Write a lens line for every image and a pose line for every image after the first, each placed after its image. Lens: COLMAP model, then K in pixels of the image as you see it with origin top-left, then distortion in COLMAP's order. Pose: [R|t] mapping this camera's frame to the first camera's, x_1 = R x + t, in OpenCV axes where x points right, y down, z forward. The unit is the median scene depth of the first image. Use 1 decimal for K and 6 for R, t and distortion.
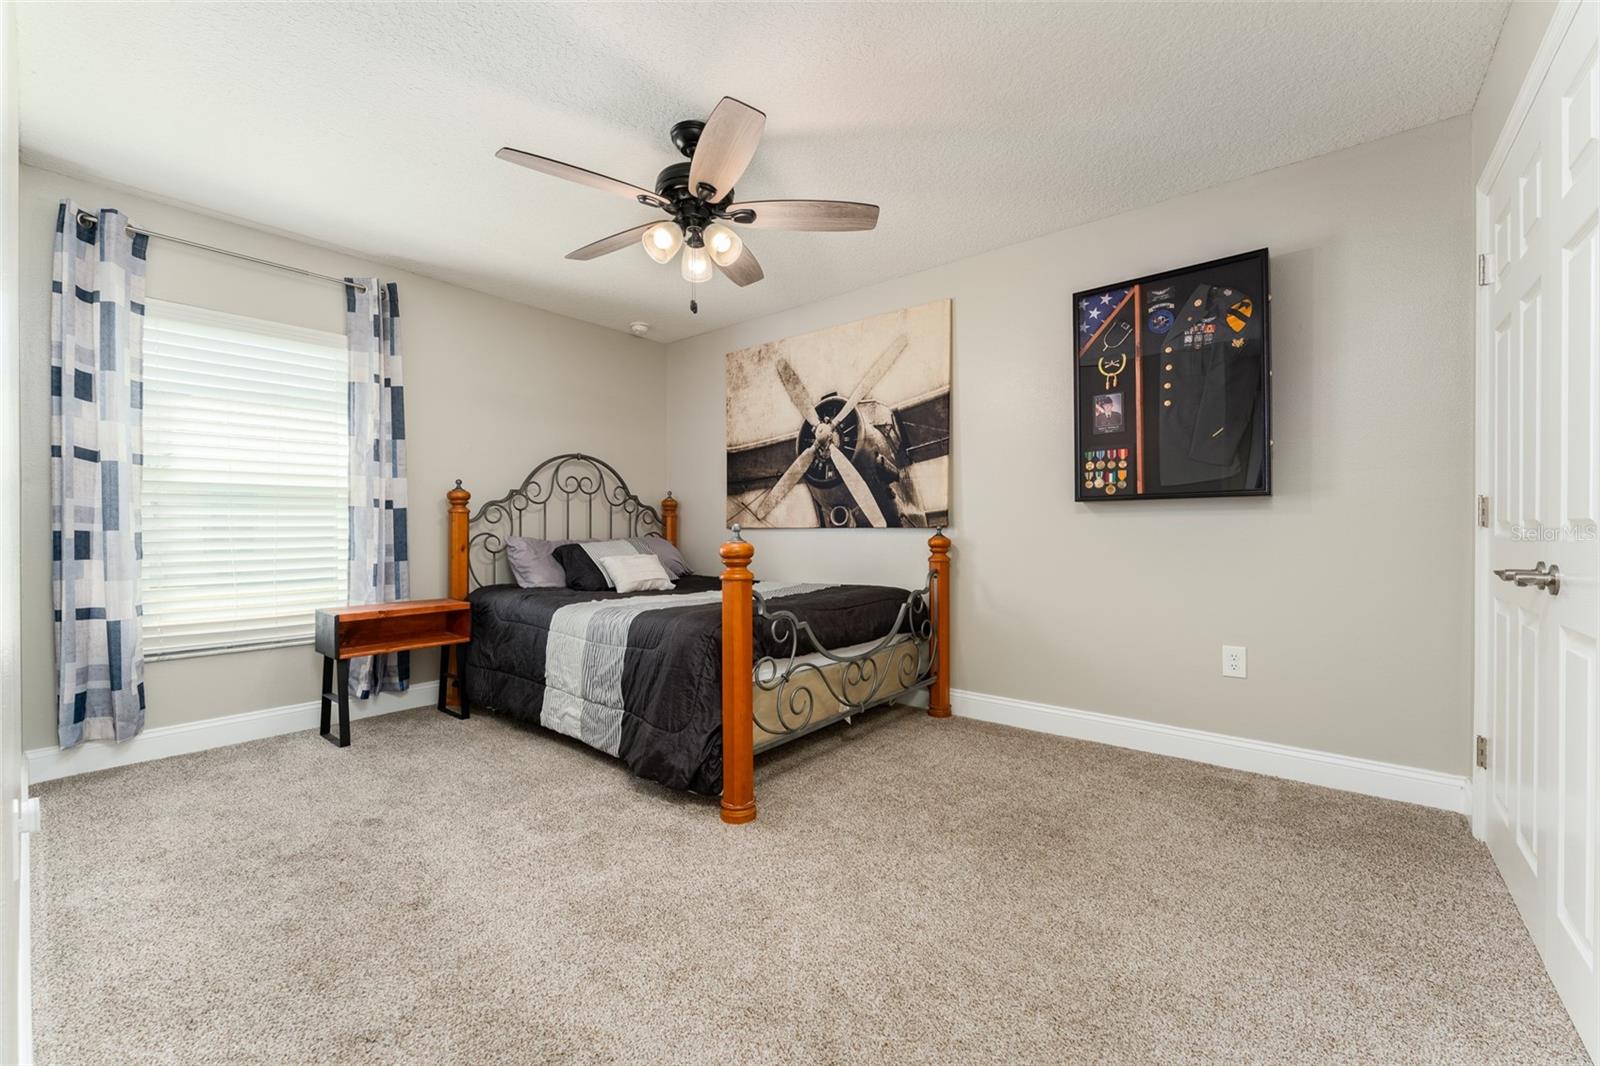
lens RADIAL K [[644.8, 0, 797.2], [0, 644.8, 539.0], [0, 0, 1]] dist [-0.000735, -0.000543]
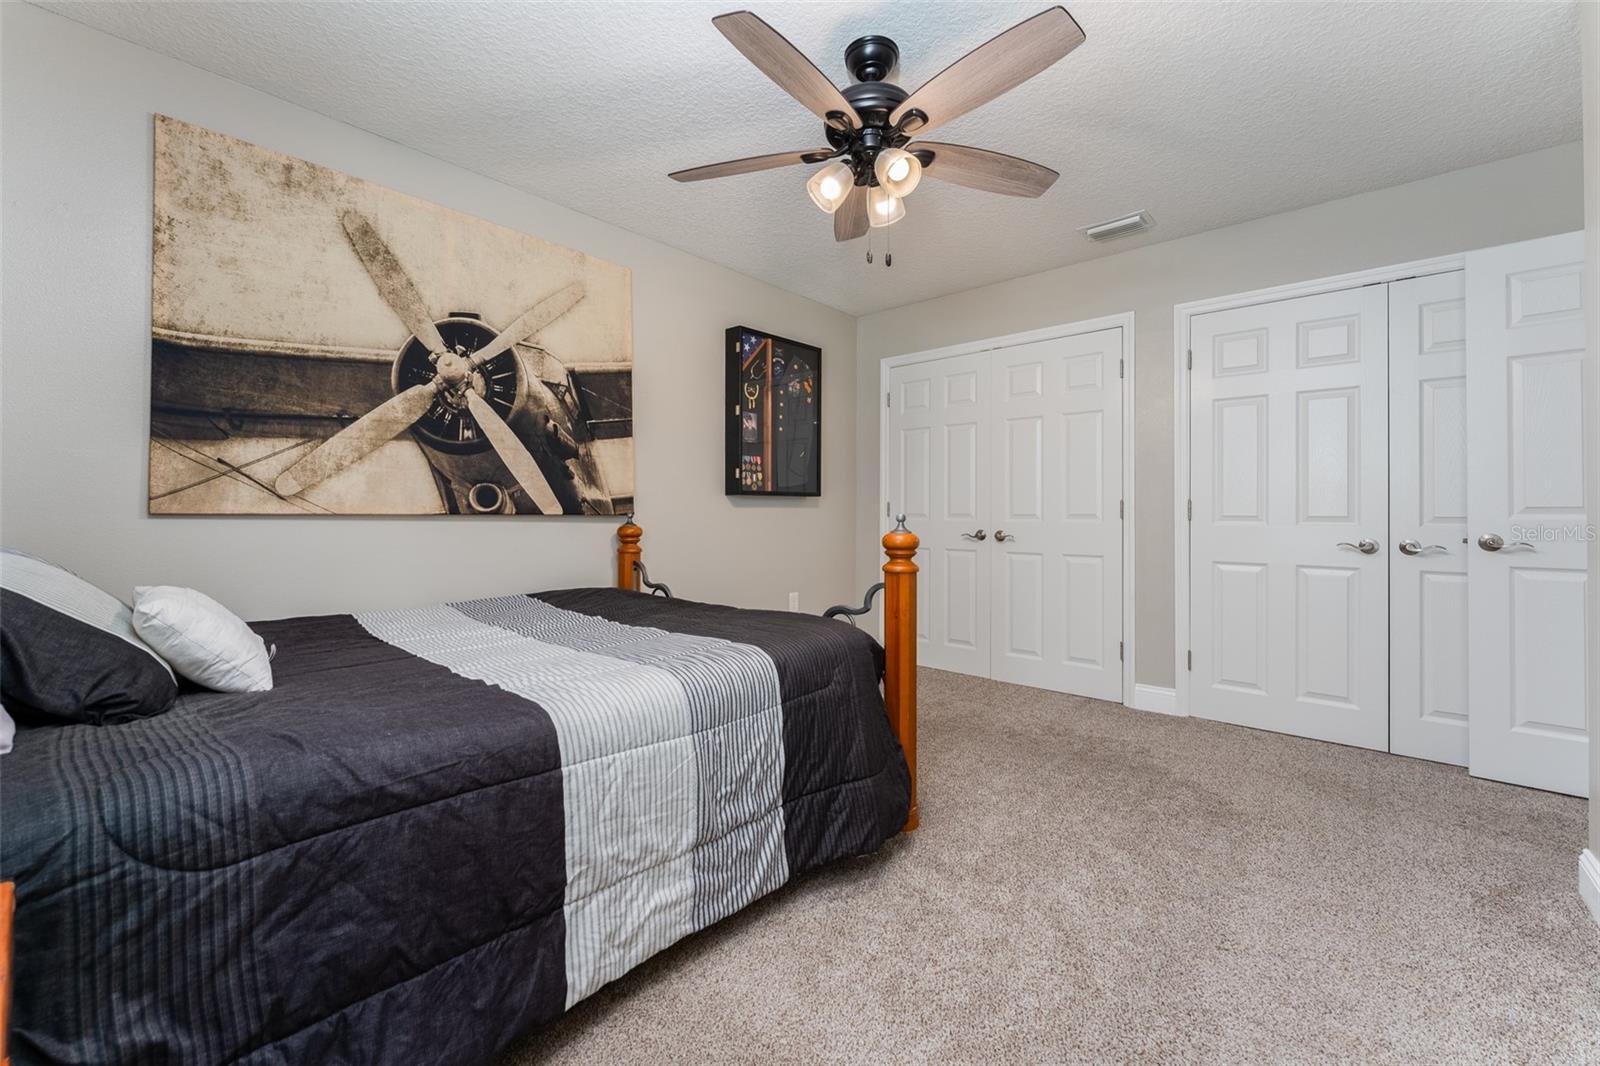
lens RADIAL K [[644.8, 0, 798.6], [0, 644.8, 517.1], [0, 0, 1]] dist [-0.000735, -0.000543]
pose [[0.047249, -0.001340, 0.998882, -0.616338], [0.011004, 0.999939, 0.000821, -0.012190], [-0.998823, 0.010953, 0.047261, 0.650709]]
